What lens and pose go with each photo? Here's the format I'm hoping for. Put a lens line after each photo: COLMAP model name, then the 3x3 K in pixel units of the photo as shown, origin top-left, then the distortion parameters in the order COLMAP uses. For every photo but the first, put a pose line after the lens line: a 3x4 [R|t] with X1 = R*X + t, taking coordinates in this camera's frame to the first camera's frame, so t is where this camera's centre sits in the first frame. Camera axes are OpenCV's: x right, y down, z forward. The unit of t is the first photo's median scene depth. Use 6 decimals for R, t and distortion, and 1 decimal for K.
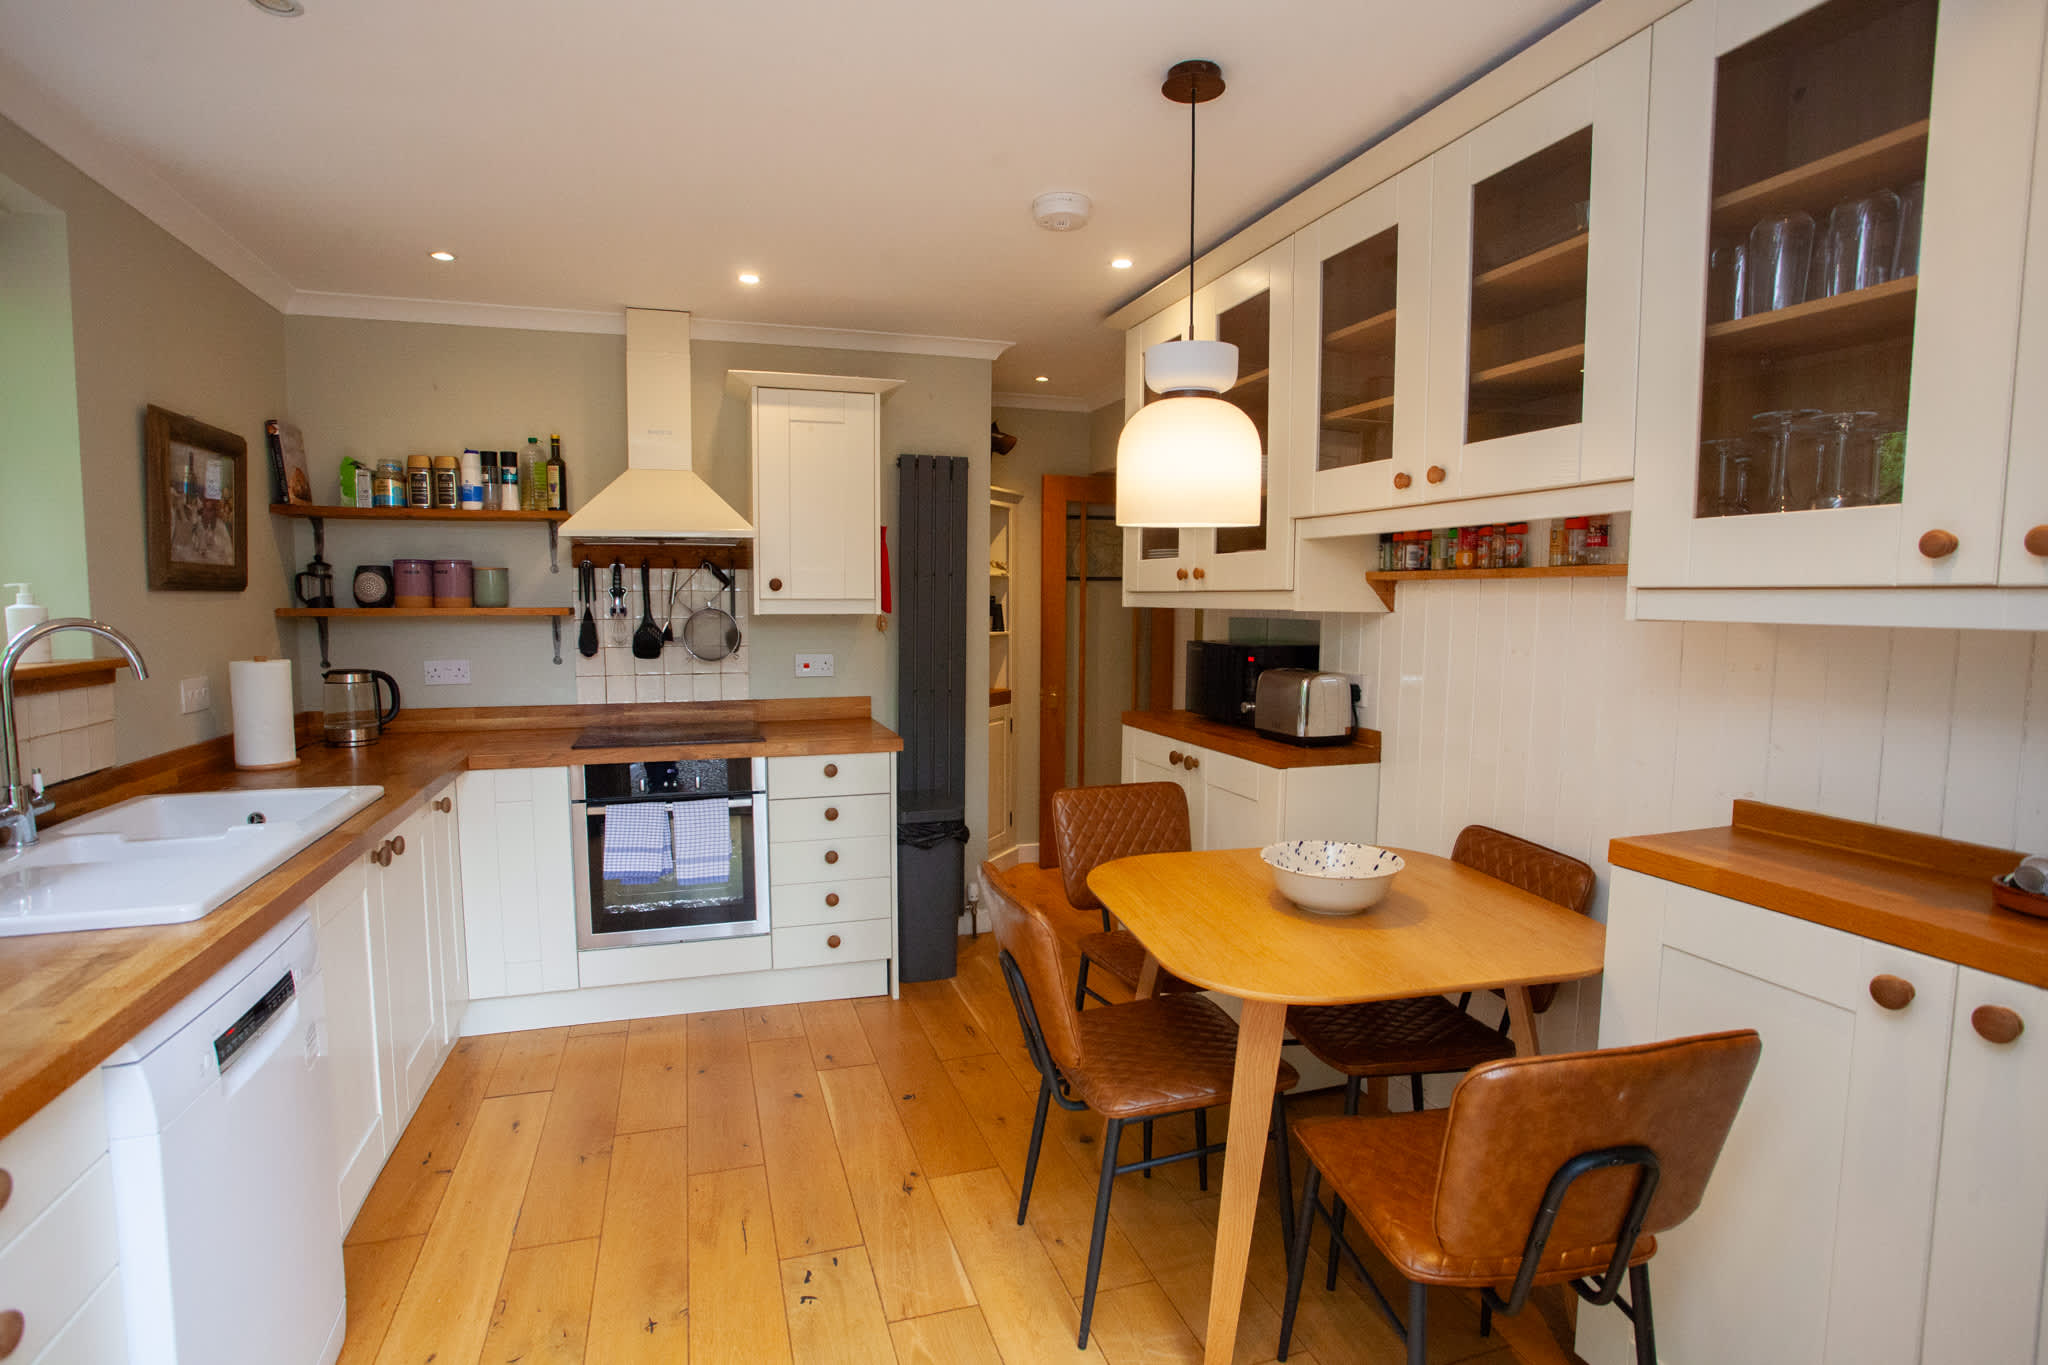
lens RADIAL K [[1010.8, 0, 1014.3], [0, 1010.8, 687.5], [0, 0, 1]] dist [-0.073910, 0.033844]
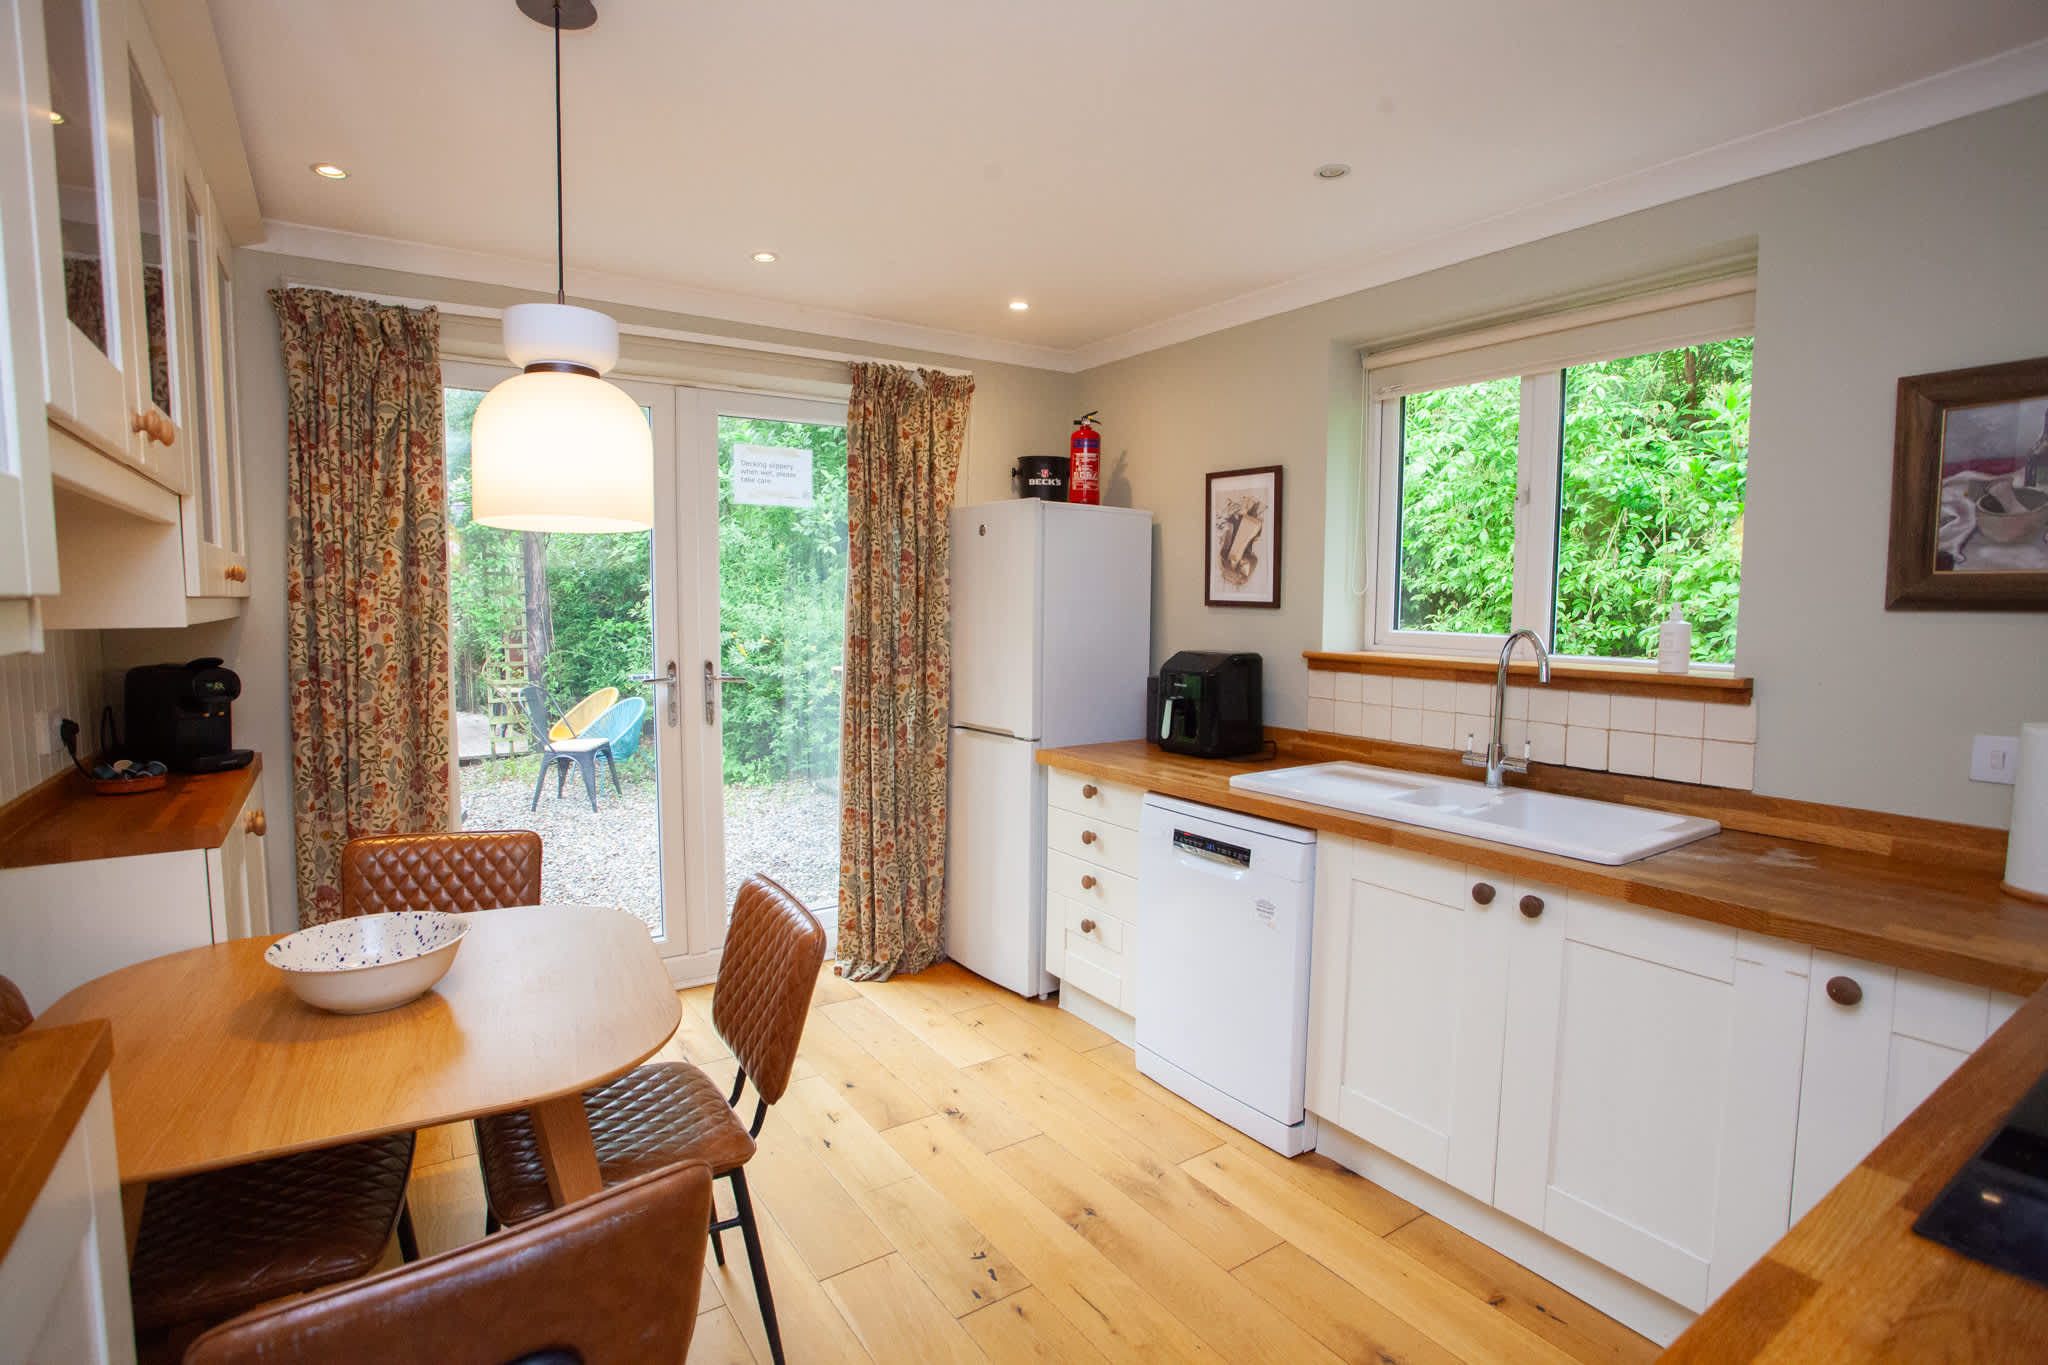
lens RADIAL K [[1010.8, 0, 1014.3], [0, 1010.8, 687.5], [0, 0, 1]] dist [-0.073910, 0.033844]
pose [[-0.960168, 0.013974, -0.279073, 0.026162], [-0.034962, 0.984892, 0.169606, -0.107605], [0.277226, 0.172607, -0.945173, 1.146181]]
